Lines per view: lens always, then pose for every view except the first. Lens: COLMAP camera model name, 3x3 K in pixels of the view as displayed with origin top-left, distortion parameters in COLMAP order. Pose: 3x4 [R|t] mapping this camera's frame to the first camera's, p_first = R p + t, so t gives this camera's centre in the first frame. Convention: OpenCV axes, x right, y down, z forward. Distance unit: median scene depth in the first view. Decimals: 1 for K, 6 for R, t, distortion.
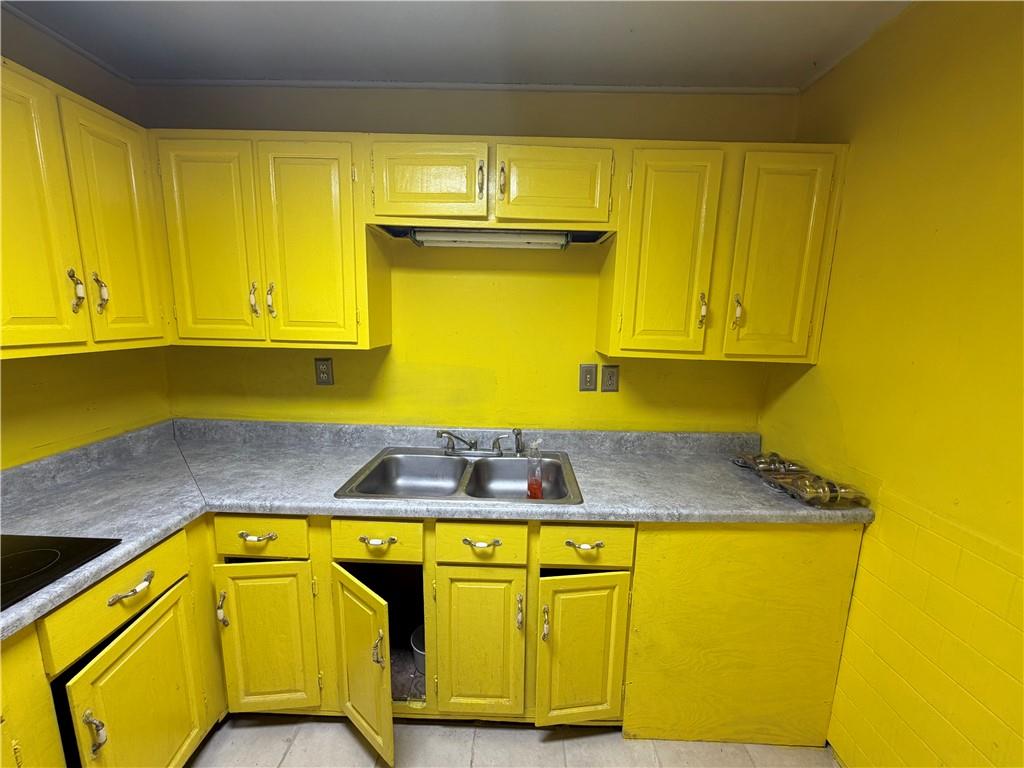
lens RADIAL K [[410.0, 0, 511.2], [0, 410.0, 384.8], [0, 0, 1]] dist [0.000634, -0.000210]
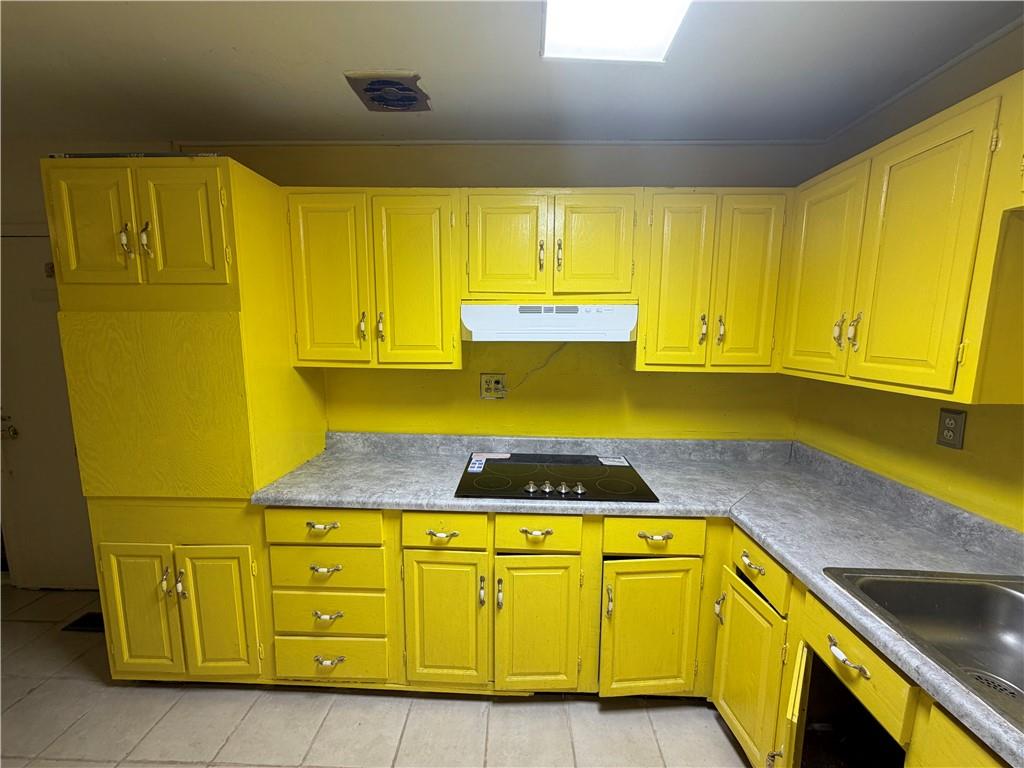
lens RADIAL K [[410.0, 0, 510.3], [0, 410.0, 385.8], [0, 0, 1]] dist [0.000634, -0.000210]
pose [[-0.005071, 0.112337, -0.993657, 0.341193], [-0.178380, 0.977631, 0.111436, -0.064880], [0.983949, 0.177813, 0.015081, 0.302825]]
